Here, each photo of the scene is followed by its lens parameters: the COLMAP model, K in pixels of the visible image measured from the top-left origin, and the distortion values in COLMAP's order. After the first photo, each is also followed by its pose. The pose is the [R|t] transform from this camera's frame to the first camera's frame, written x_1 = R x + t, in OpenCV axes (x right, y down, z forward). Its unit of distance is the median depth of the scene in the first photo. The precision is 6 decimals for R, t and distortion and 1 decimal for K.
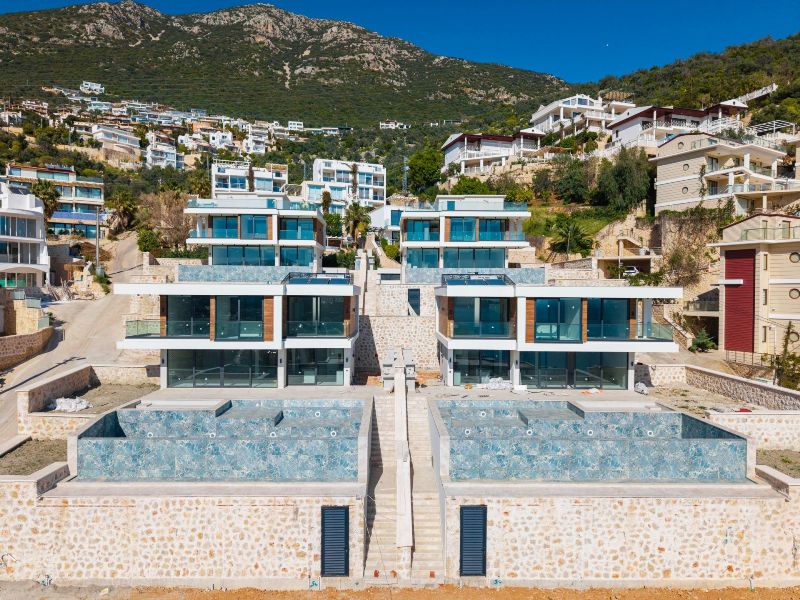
lens RADIAL K [[535.9, 0, 396.7], [0, 535.9, 300.3], [0, 0, 1]] dist [0.020714, -0.016778]
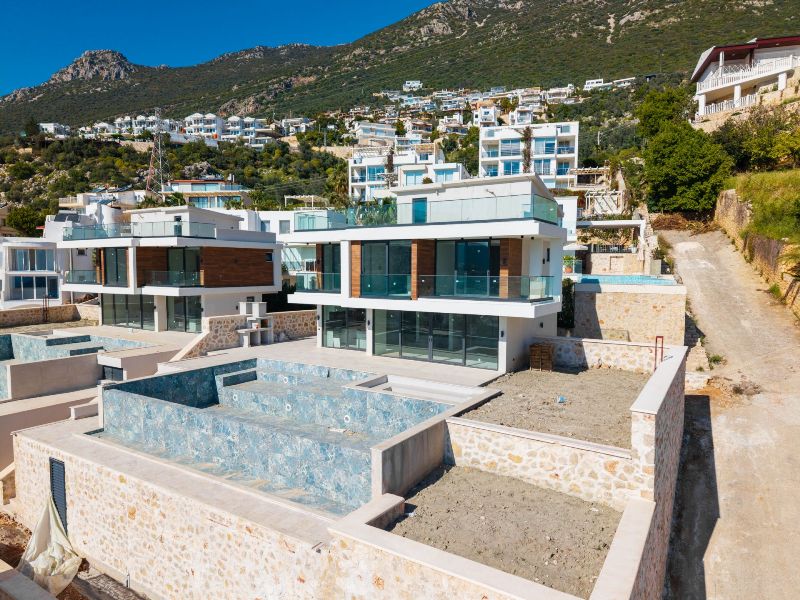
lens RADIAL K [[535.9, 0, 397.5], [0, 535.9, 300.3], [0, 0, 1]] dist [0.020714, -0.016778]
pose [[0.827503, 0.031942, -0.560552, 0.180561], [-0.004878, 0.998752, 0.049710, -0.063003], [0.561440, -0.038401, 0.826626, 0.317525]]
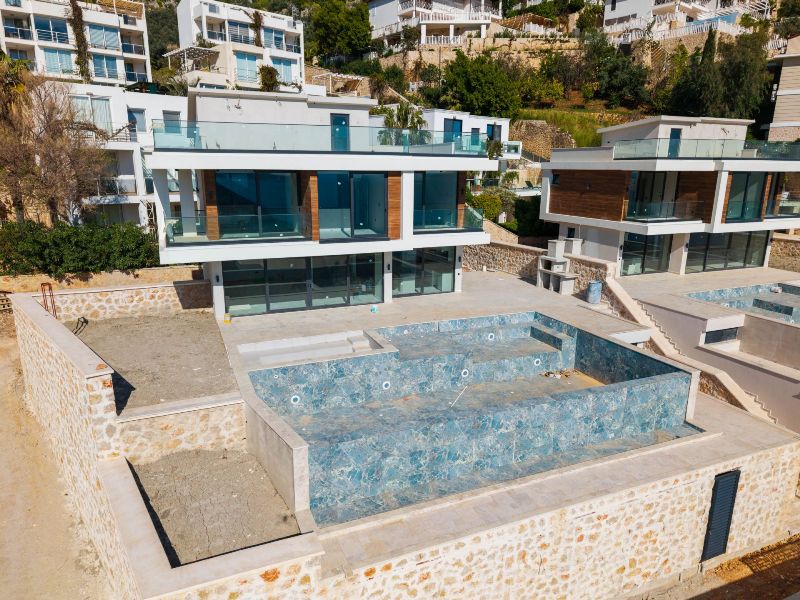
lens RADIAL K [[535.9, 0, 396.3], [0, 535.9, 301.9], [0, 0, 1]] dist [0.020714, -0.016778]
pose [[0.929251, -0.090277, 0.358250, -0.181169], [0.003455, 0.971767, 0.235918, -0.076691], [-0.369434, -0.217989, 0.903327, 0.311428]]
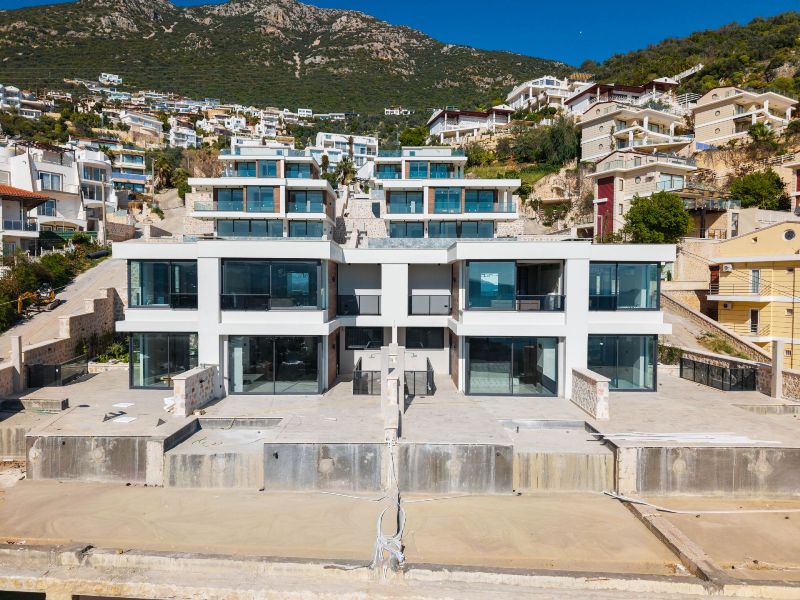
lens RADIAL K [[535.9, 0, 397.2], [0, 535.9, 300.7], [0, 0, 1]] dist [0.020714, -0.016778]
pose [[0.999786, -0.002231, -0.020586, 0.047173], [0.002589, 0.999846, 0.017384, 0.087458], [0.020544, -0.017434, 0.999637, -0.187857]]
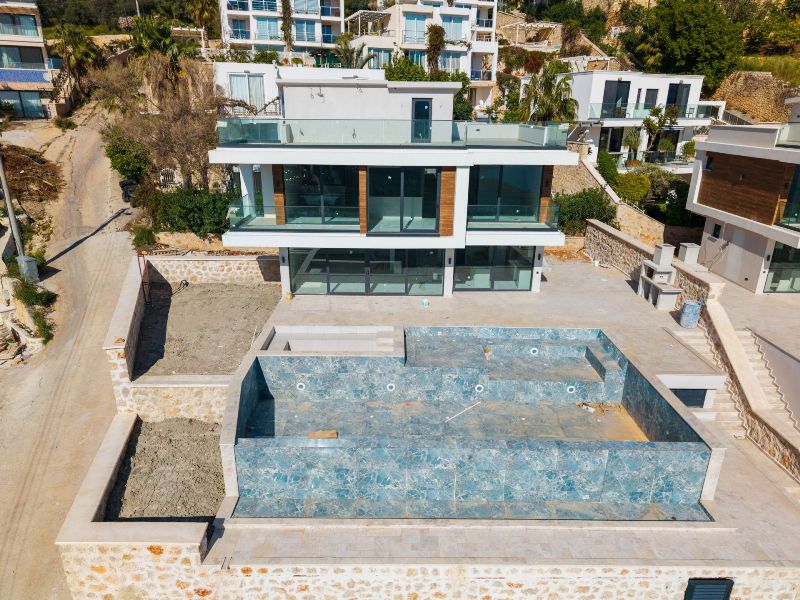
lens RADIAL K [[535.9, 0, 395.9], [0, 535.9, 301.6], [0, 0, 1]] dist [0.020714, -0.016778]
pose [[0.999850, 0.008448, -0.015122, -0.127850], [-0.003040, 0.945033, 0.326960, -0.091848], [0.017053, -0.326865, 0.944917, 0.306517]]
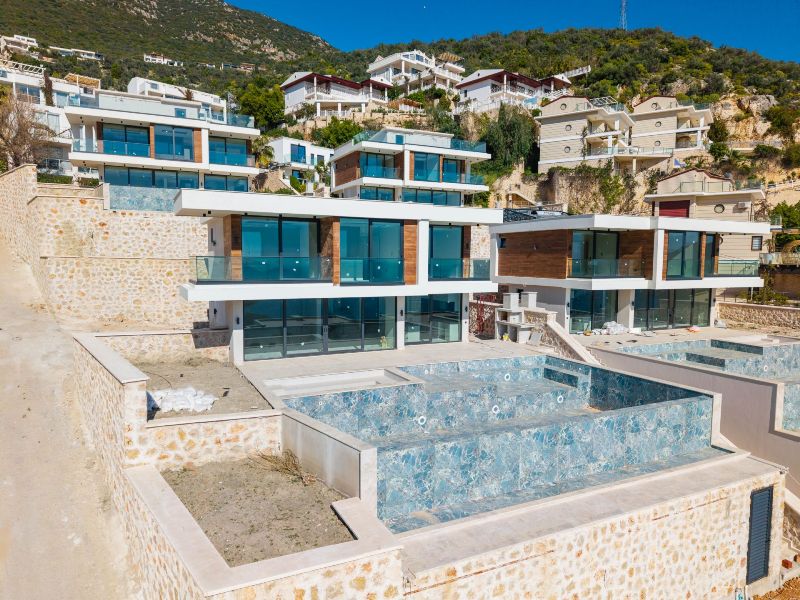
lens RADIAL K [[535.9, 0, 397.0], [0, 535.9, 300.2], [0, 0, 1]] dist [0.020714, -0.016778]
pose [[0.905954, -0.033710, 0.422031, -0.148556], [0.005242, 0.997642, 0.068434, 0.013033], [-0.423343, -0.059786, 0.903995, 0.096987]]
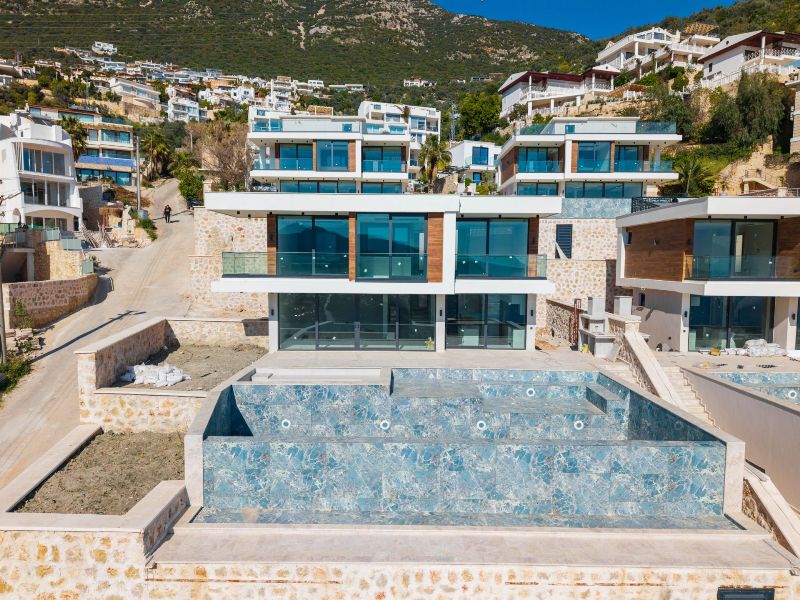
lens RADIAL K [[535.9, 0, 396.7], [0, 535.9, 300.6], [0, 0, 1]] dist [0.020714, -0.016778]
pose [[0.999698, 0.002129, -0.024468, -0.072203], [-0.000715, 0.998336, 0.057654, 0.016400], [0.024550, -0.057619, 0.998037, 0.089411]]
